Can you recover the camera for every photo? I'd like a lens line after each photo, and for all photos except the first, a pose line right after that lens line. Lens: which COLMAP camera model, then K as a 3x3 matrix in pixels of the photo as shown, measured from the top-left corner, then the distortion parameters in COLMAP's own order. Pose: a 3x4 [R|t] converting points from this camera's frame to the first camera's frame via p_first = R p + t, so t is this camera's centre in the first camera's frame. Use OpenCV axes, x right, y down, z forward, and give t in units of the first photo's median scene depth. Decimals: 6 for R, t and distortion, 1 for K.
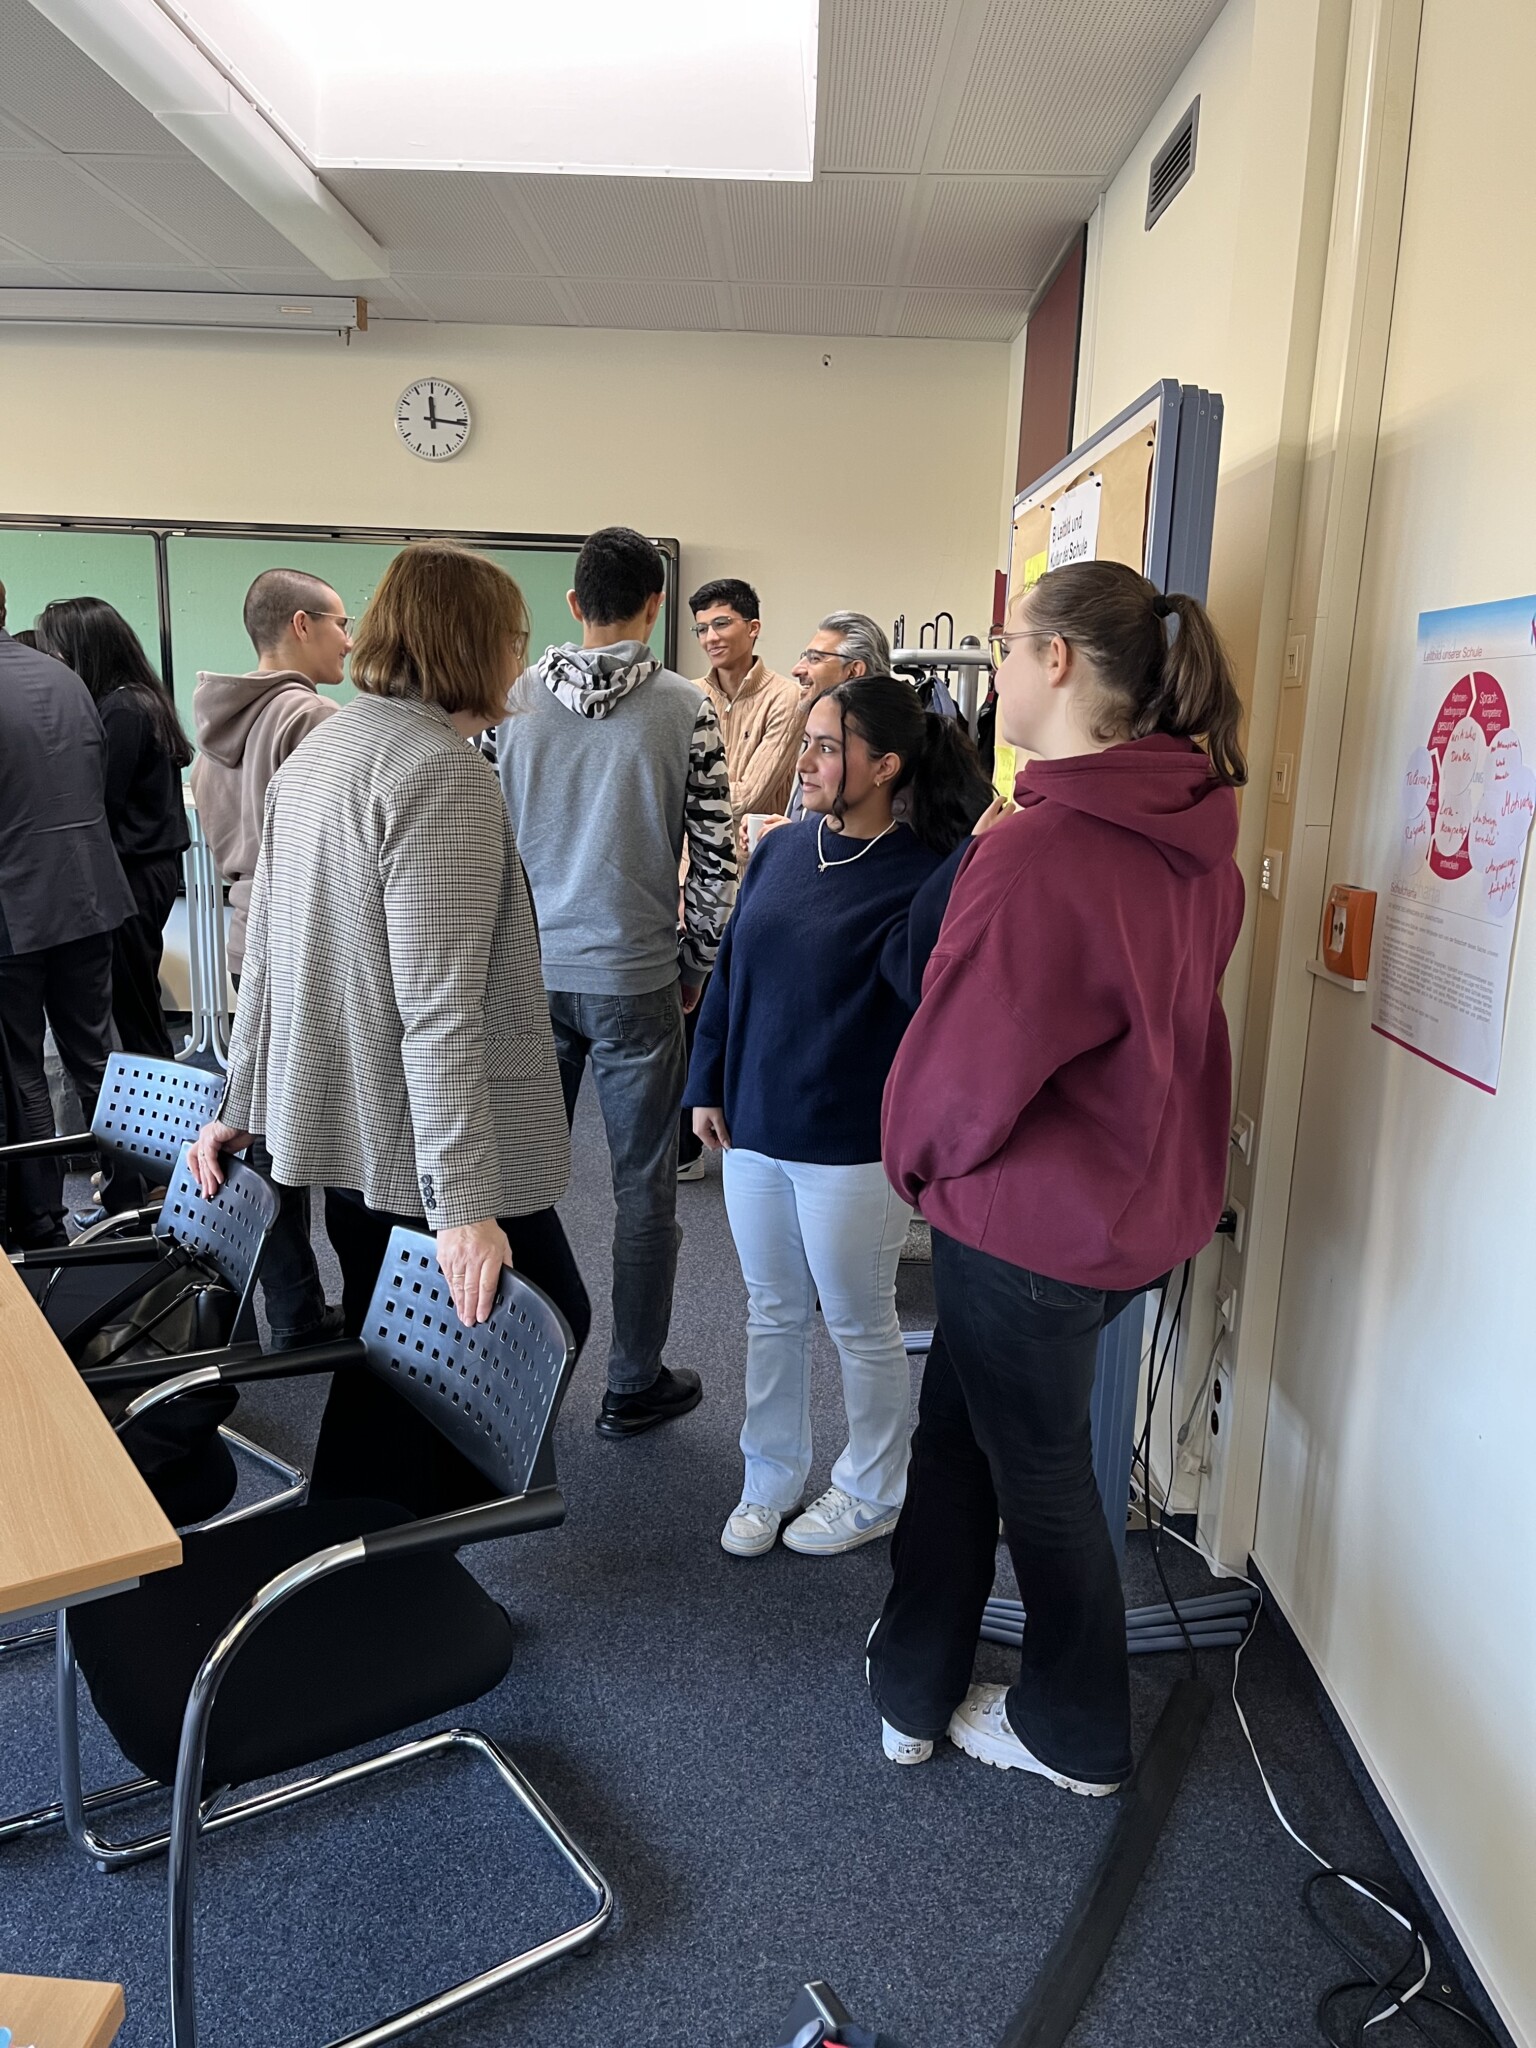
lens RADIAL K [[1538.1, 0, 775.6], [0, 1538.1, 1036.4], [0, 0, 1]] dist [0.031769, -0.047992]
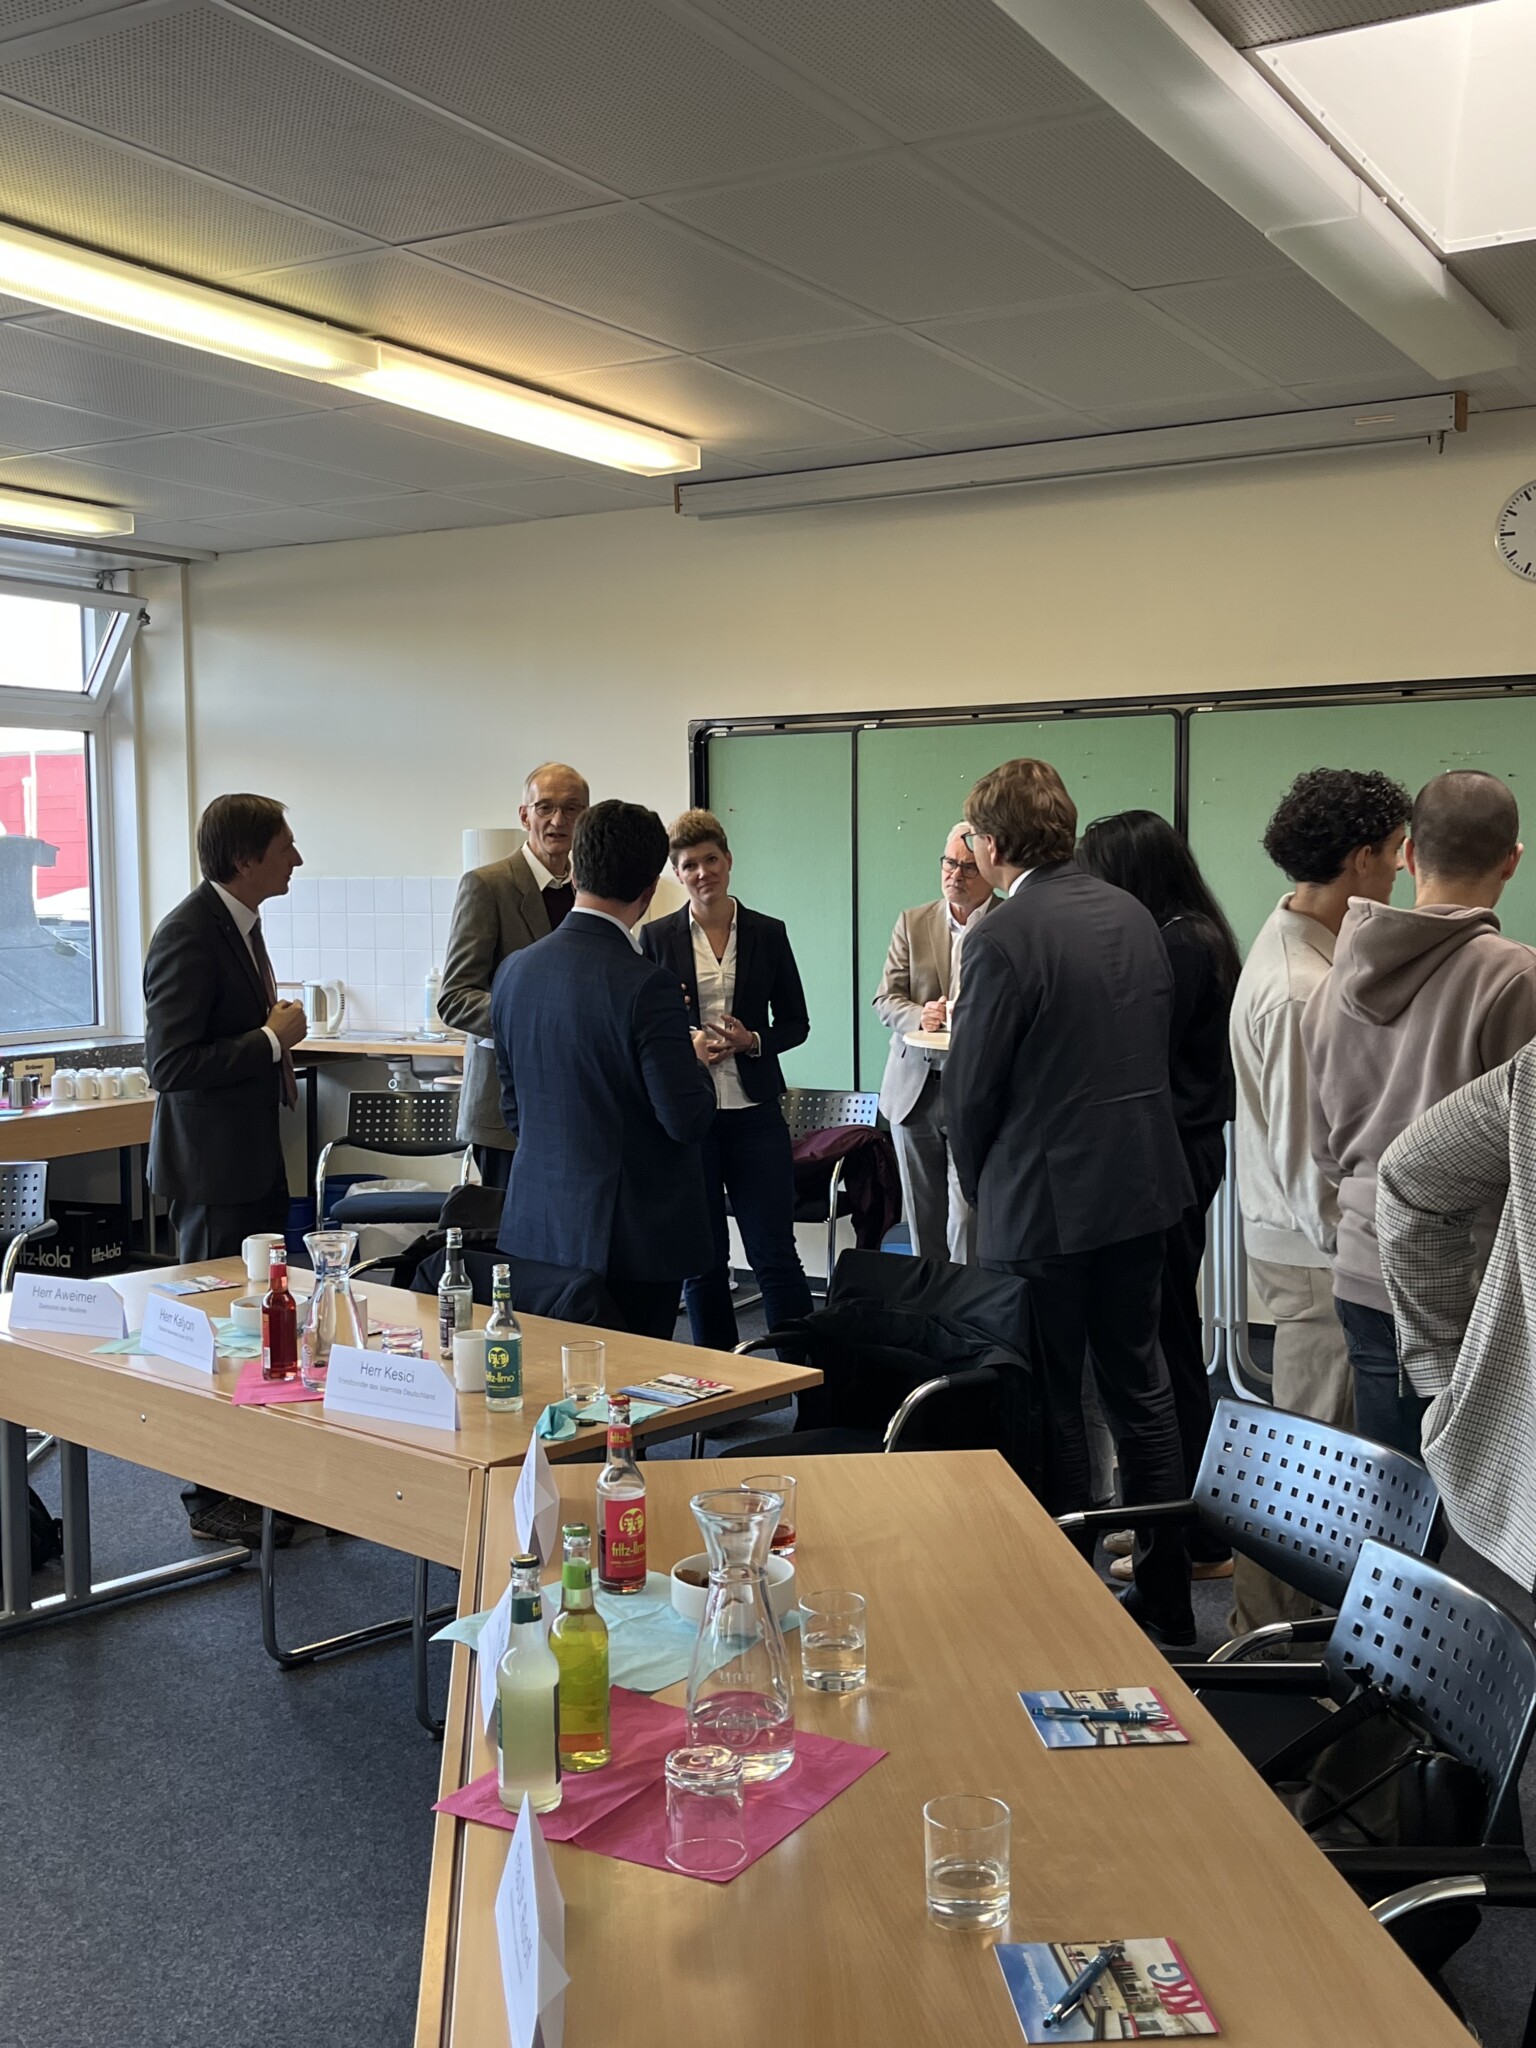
lens RADIAL K [[2153.2, 0, 769.4], [0, 2153.2, 1015.0], [0, 0, 1]] dist [0.035757, 0.000000]
pose [[0.877898, -0.009575, -0.478751, -0.085901], [-0.060495, 0.989572, -0.130722, -0.019874], [0.475010, 0.143723, 0.868164, -0.065236]]
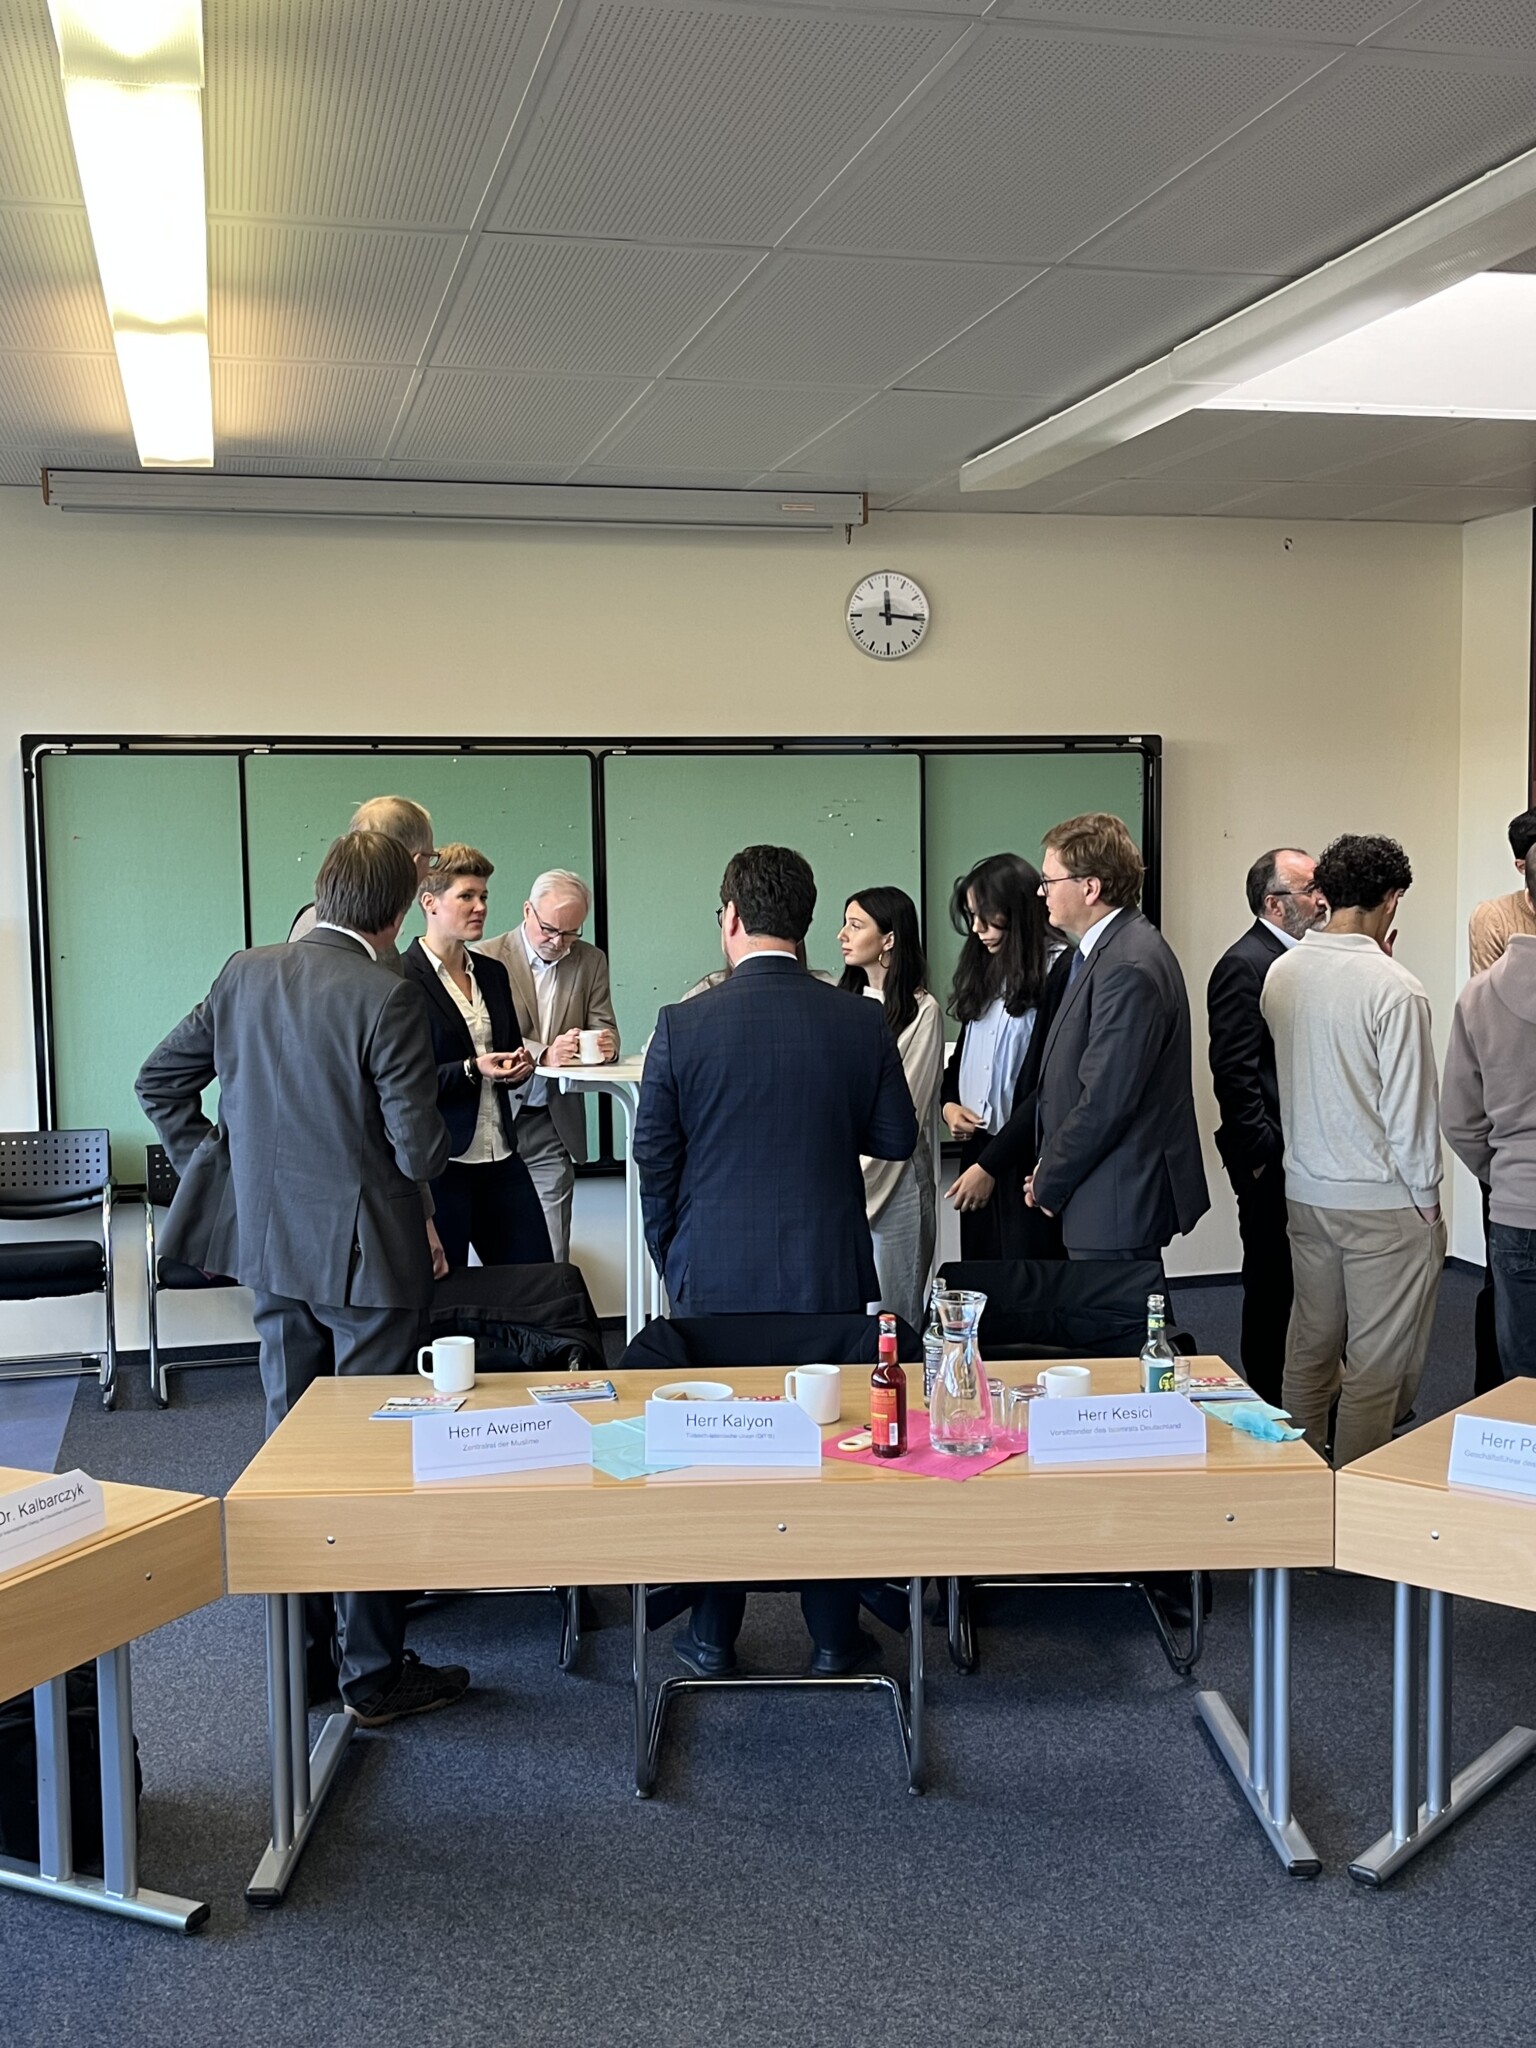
lens RADIAL K [[2107.7, 0, 778.3], [0, 2107.7, 1032.3], [0, 0, 1]] dist [0.047323, 0.000000]
pose [[0.963488, -0.067991, 0.258974, -0.959674], [0.099778, 0.988728, -0.111634, -0.052539], [-0.248464, 0.133398, 0.959412, -0.181015]]
